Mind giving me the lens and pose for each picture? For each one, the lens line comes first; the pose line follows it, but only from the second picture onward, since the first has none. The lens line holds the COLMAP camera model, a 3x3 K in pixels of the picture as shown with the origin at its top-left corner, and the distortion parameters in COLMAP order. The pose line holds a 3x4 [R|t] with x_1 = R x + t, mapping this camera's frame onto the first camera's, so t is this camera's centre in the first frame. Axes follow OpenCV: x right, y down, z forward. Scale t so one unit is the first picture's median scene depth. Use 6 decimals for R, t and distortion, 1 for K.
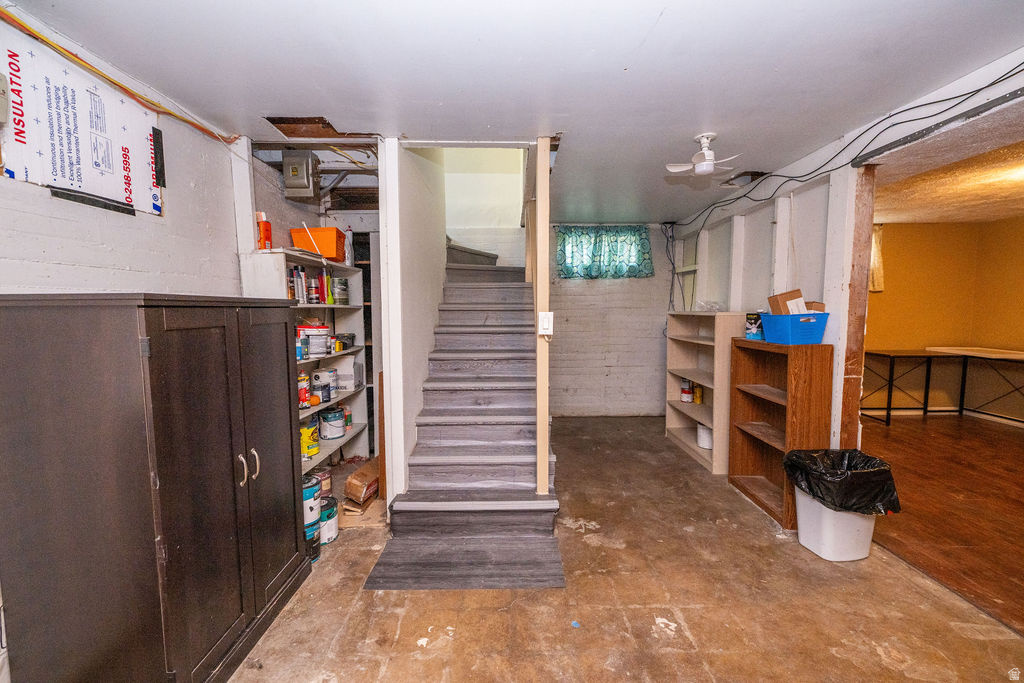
lens RADIAL K [[404.1, 0, 514.3], [0, 404.1, 337.9], [0, 0, 1]] dist [0.001057, -0.000122]
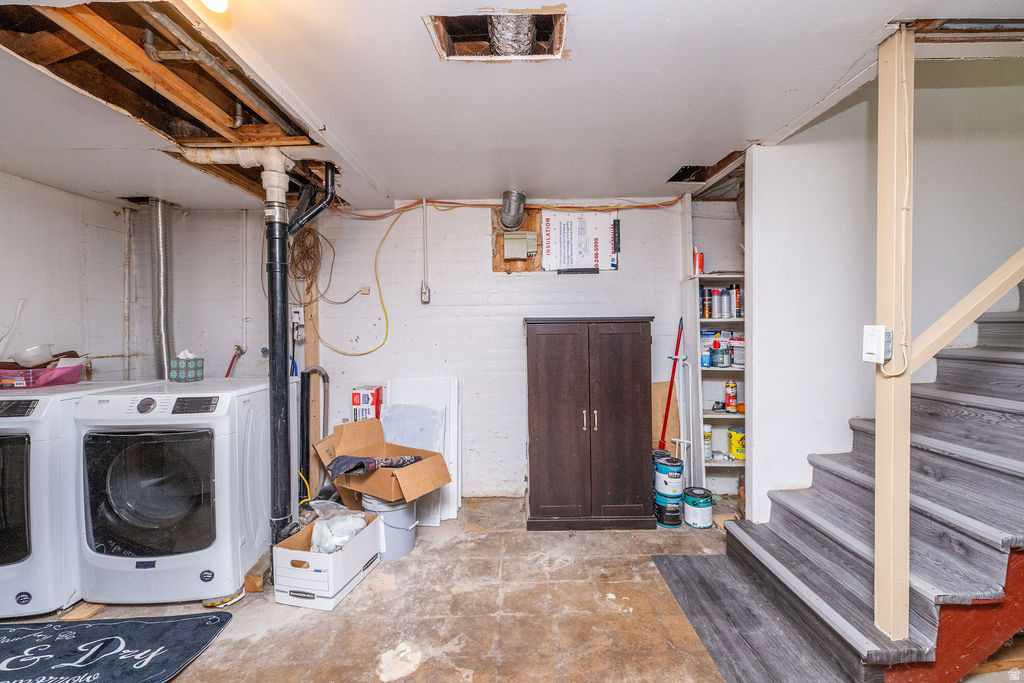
lens RADIAL K [[404.1, 0, 514.3], [0, 404.1, 337.9], [0, 0, 1]] dist [0.001057, -0.000122]
pose [[0.023349, 0.031558, -0.999229, 0.822276], [-0.062027, 0.997622, 0.030058, -0.037929], [0.997801, 0.061277, 0.025251, 0.539320]]
